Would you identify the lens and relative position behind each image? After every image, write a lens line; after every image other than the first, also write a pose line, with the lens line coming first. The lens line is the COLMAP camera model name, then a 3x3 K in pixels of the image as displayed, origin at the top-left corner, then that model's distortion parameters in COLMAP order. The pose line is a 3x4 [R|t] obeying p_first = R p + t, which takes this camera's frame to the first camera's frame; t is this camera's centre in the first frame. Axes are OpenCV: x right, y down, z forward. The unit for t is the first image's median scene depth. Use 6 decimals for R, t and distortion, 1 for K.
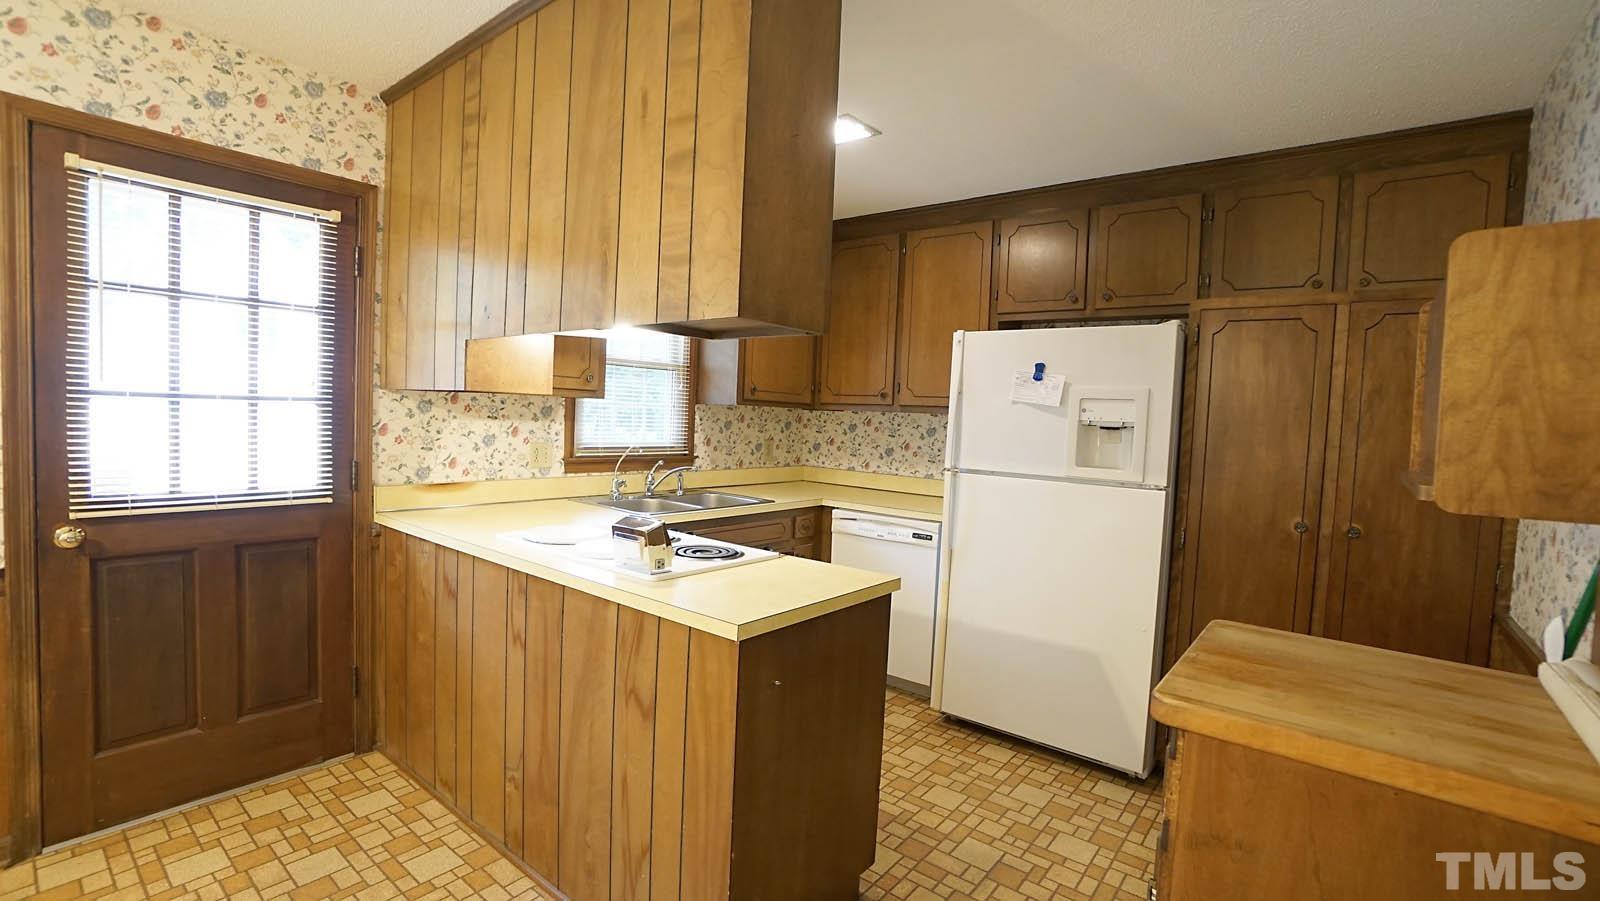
lens RADIAL K [[708.8, 0, 789.9], [0, 708.8, 450.5], [0, 0, 1]] dist [-0.063795, 0.022792]
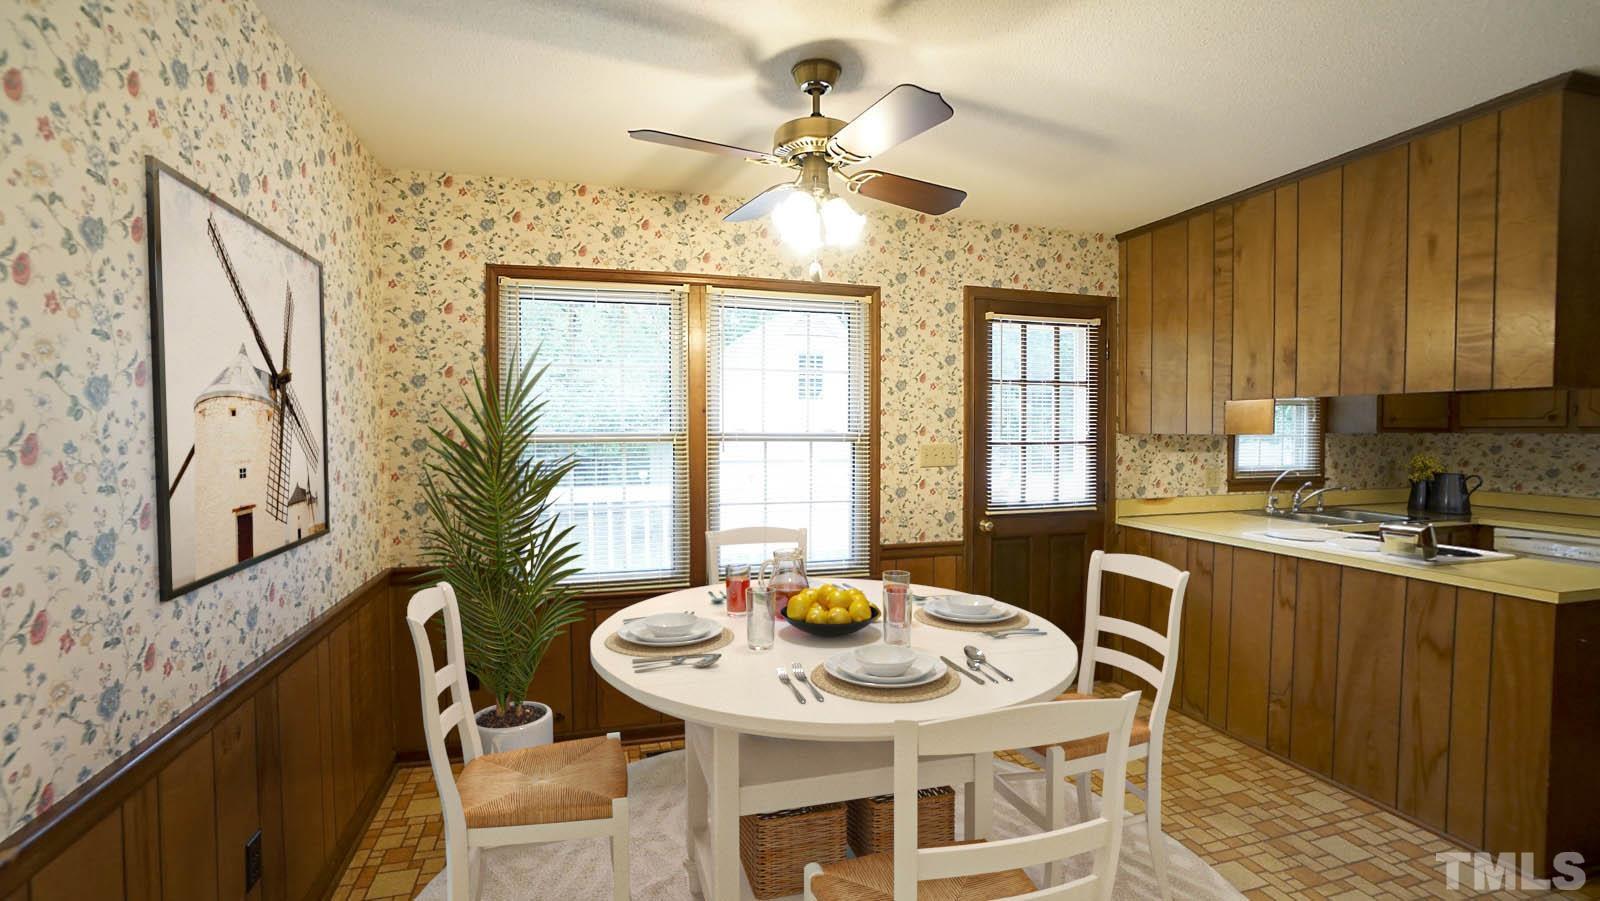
lens RADIAL K [[701.4, 0, 792.4], [0, 701.4, 450.1], [0, 0, 1]] dist [-0.066566, 0.024271]
pose [[0.824573, -0.023881, -0.565252, -0.336135], [0.005695, 0.999408, -0.033917, -0.007495], [0.565727, 0.024748, 0.824221, -0.604028]]
